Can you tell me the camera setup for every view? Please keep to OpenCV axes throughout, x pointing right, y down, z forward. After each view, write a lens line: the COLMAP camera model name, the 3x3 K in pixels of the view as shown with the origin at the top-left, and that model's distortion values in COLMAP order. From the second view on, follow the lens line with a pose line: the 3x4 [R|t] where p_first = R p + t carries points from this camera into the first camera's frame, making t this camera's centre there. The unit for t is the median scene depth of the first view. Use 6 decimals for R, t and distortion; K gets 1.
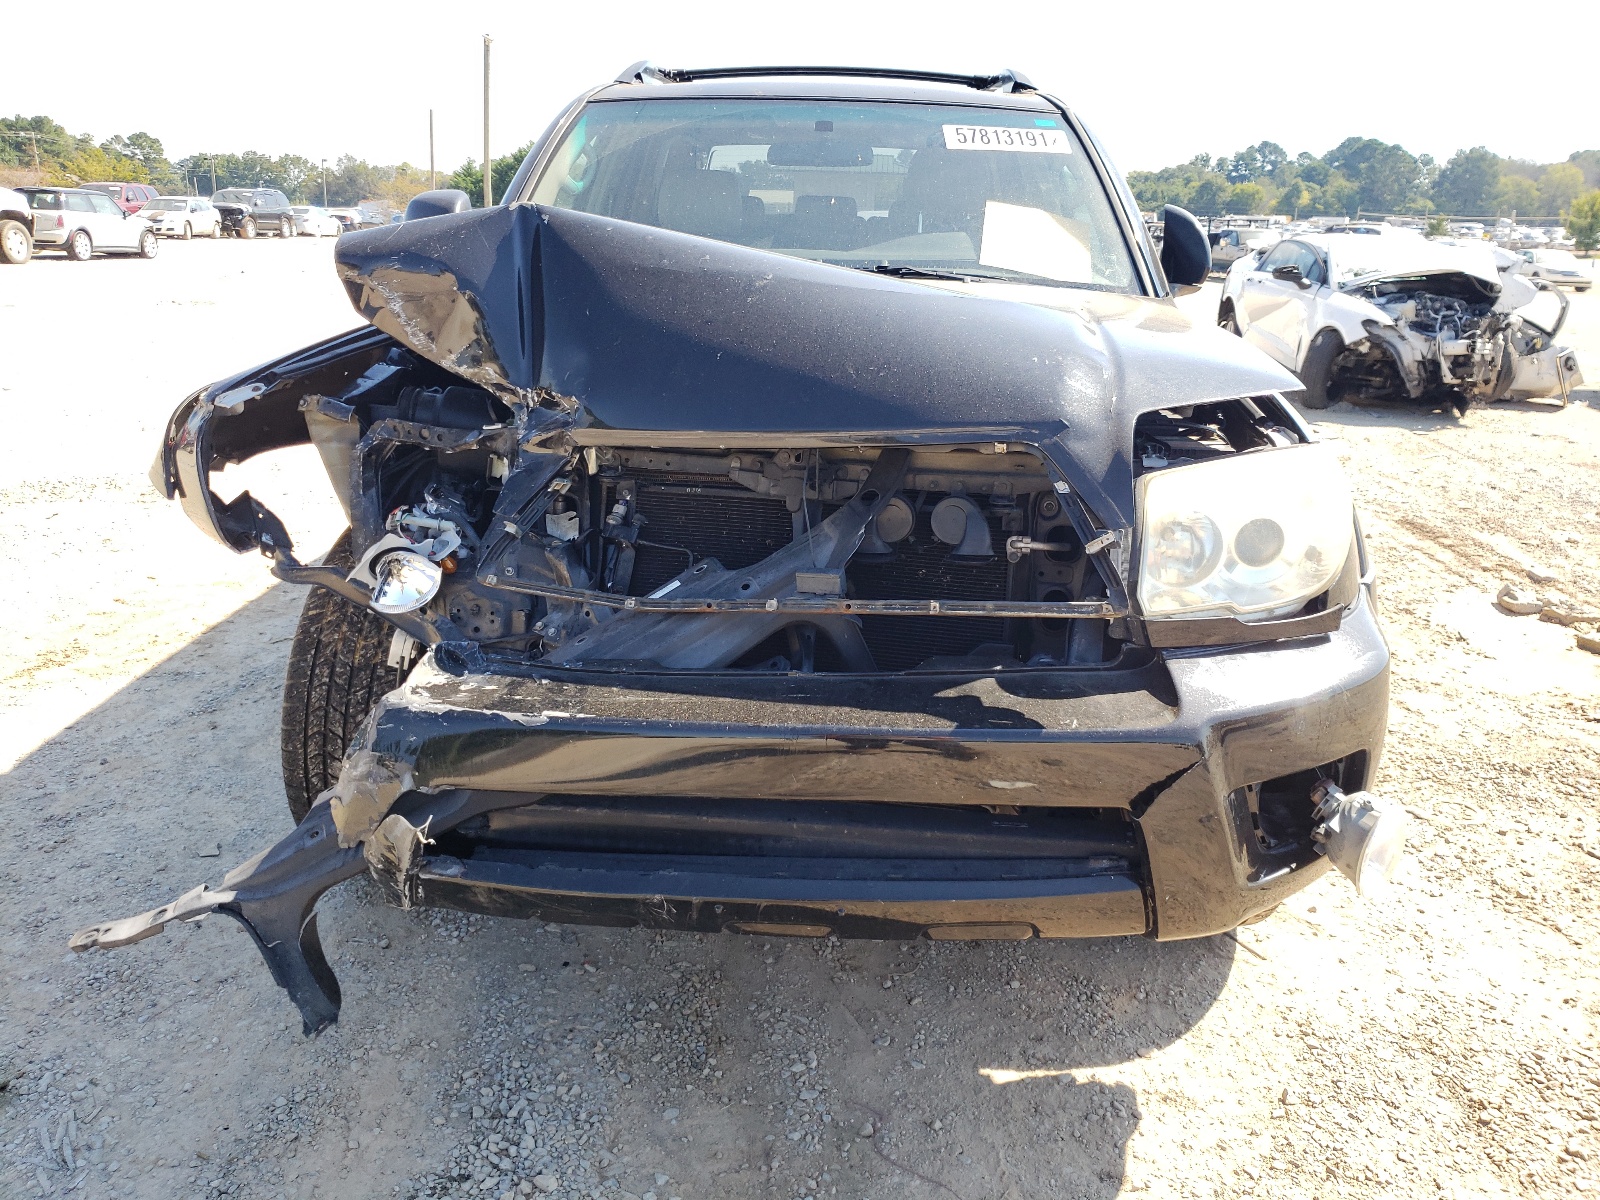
lens RADIAL K [[1197.0, 0, 799.0], [0, 1197.0, 586.8], [0, 0, 1]] dist [0.030896, 0.000360]
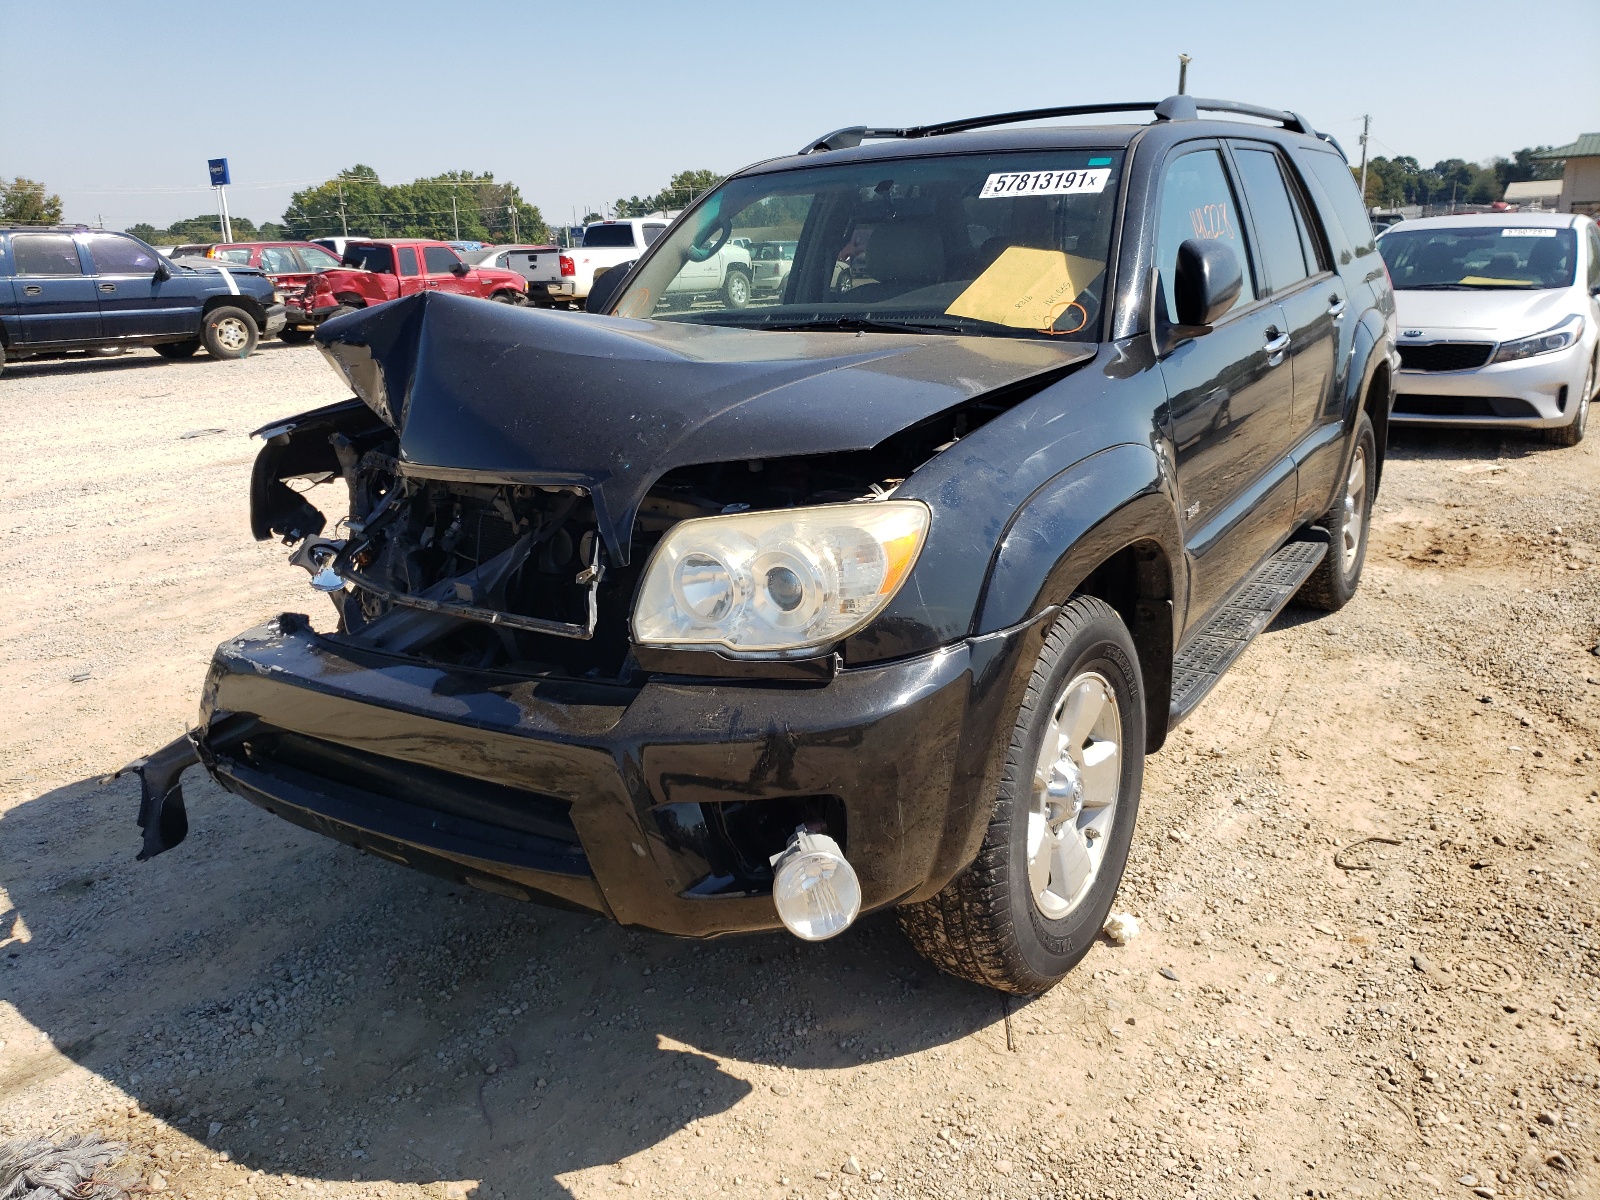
lens RADIAL K [[1210.9, 0, 799.1], [0, 1210.9, 612.1], [0, 0, 1]] dist [0.002937, 0.000566]
pose [[0.857993, 0.094422, -0.504908, 0.812220], [-0.094075, 0.995219, 0.026252, -0.040918], [0.504973, 0.024975, 0.862774, 0.066345]]
